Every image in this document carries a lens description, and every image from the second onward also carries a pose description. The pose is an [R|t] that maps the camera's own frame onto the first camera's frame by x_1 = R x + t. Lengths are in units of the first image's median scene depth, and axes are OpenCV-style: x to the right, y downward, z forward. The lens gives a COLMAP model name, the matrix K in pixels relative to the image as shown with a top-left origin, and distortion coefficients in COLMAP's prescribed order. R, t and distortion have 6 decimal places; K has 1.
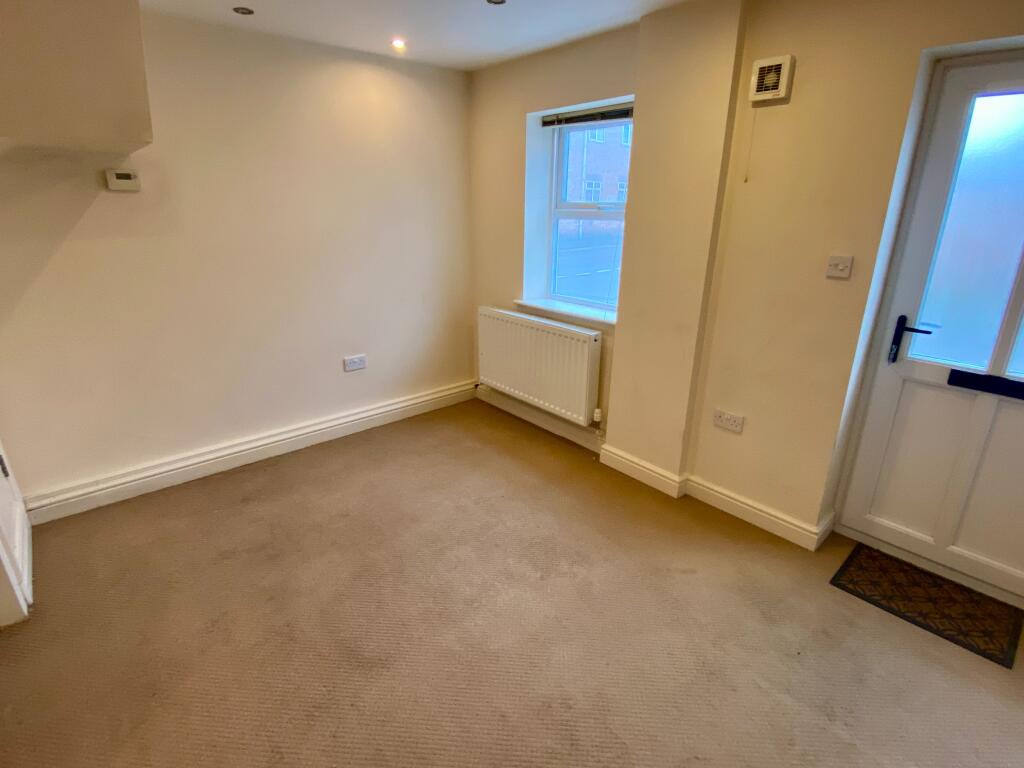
lens RADIAL K [[526.5, 0, 512.0], [0, 526.5, 384.0], [0, 0, 1]] dist [0.032455, -0.028020]
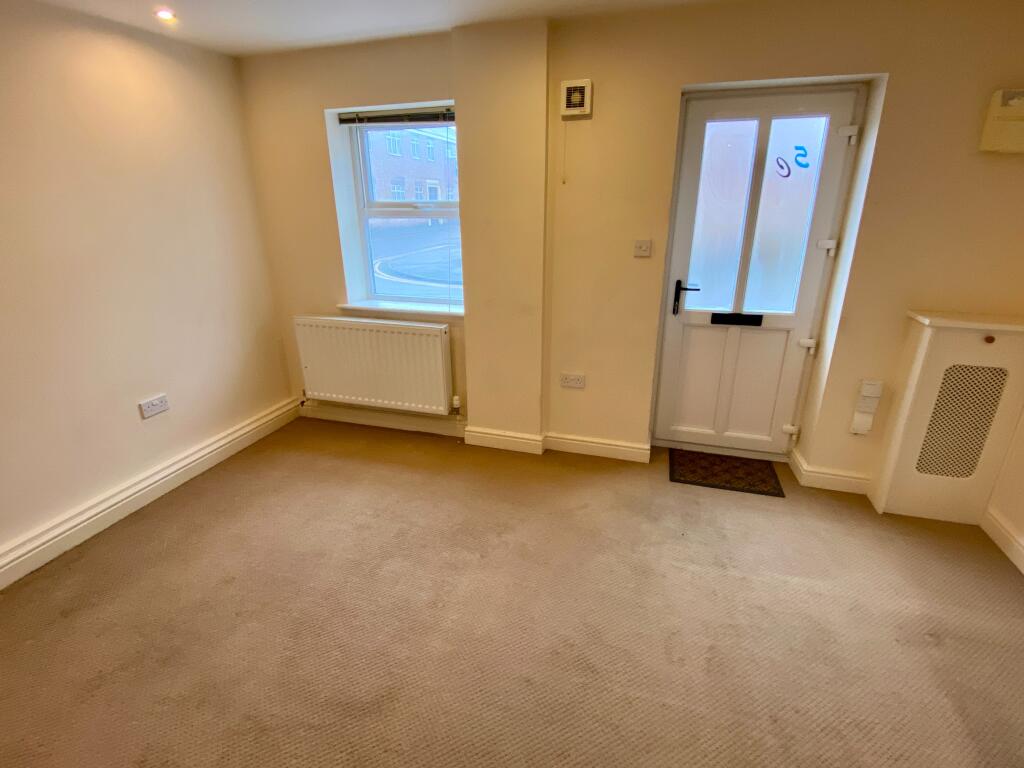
lens RADIAL K [[500.6, 0, 511.6], [0, 500.6, 387.1], [0, 0, 1]] dist [0.035950, -0.031091]
pose [[0.845194, -0.202053, 0.494795, -0.277370], [0.189948, 0.978904, 0.075278, -0.028953], [-0.499567, 0.030361, 0.865743, 0.067958]]
